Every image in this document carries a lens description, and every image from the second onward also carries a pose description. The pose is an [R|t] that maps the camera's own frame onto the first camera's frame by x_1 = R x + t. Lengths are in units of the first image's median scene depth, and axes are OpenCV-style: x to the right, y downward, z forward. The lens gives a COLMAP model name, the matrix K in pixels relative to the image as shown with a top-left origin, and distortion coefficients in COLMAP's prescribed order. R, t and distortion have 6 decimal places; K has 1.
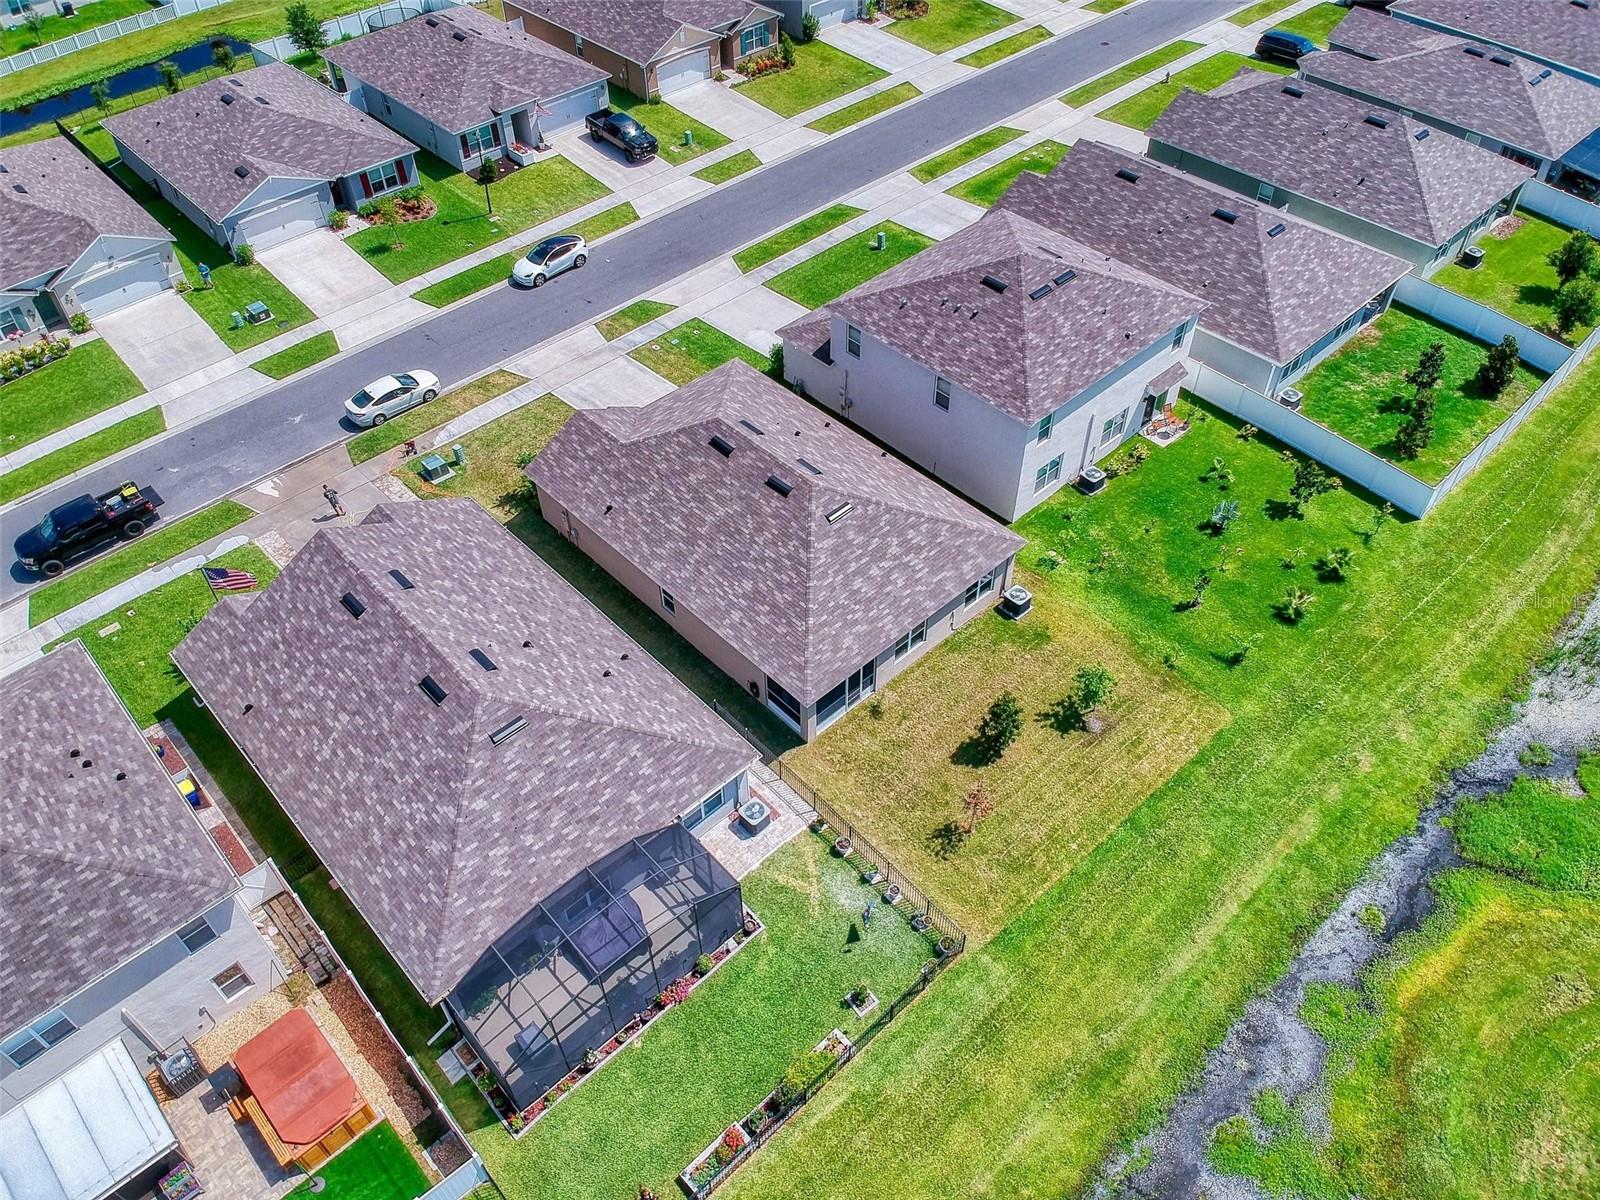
lens RADIAL K [[1157.2, 0, 800.0], [0, 1157.2, 600.0], [0, 0, 1]] dist [0.100613, -0.154003]
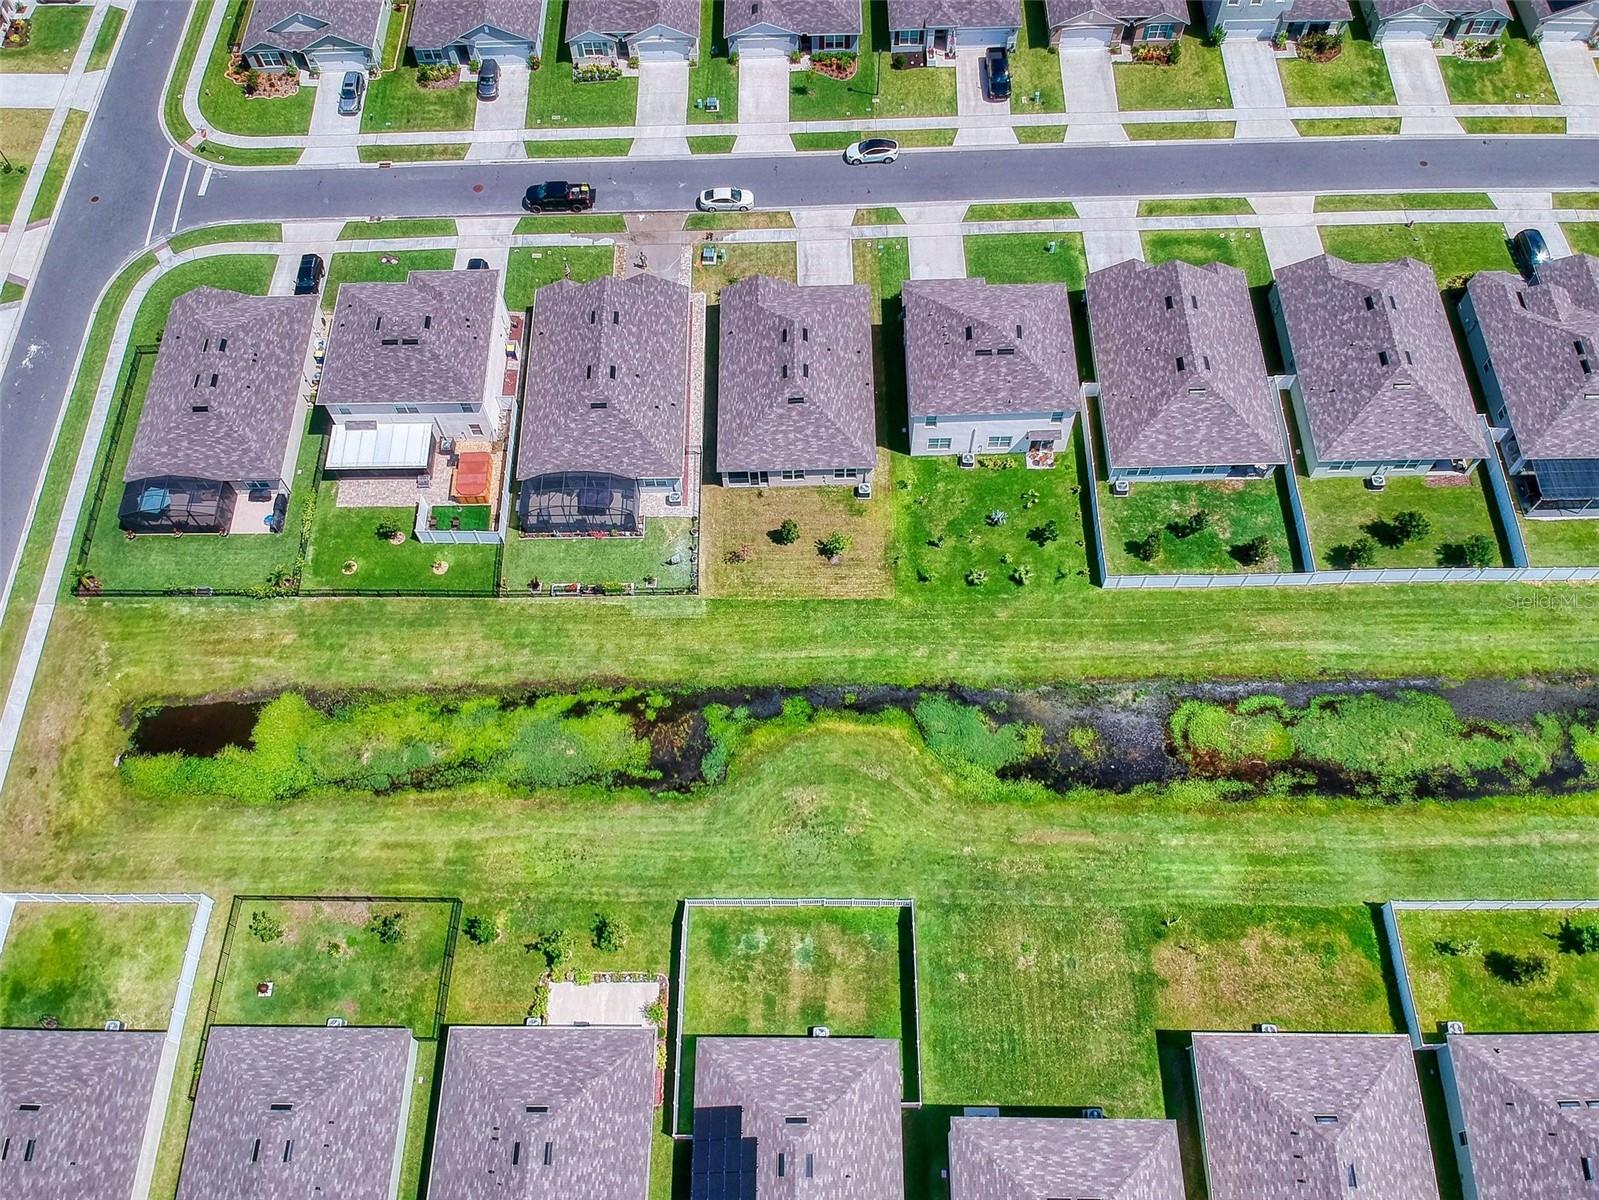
lens RADIAL K [[1156.5, 0, 799.5], [0, 1156.5, 600.0], [0, 0, 1]] dist [0.100613, -0.154003]
pose [[0.747254, 0.597394, -0.291087, 0.615545], [-0.484058, 0.789423, 0.377490, -0.418748], [0.455301, -0.141177, 0.879073, -0.593320]]
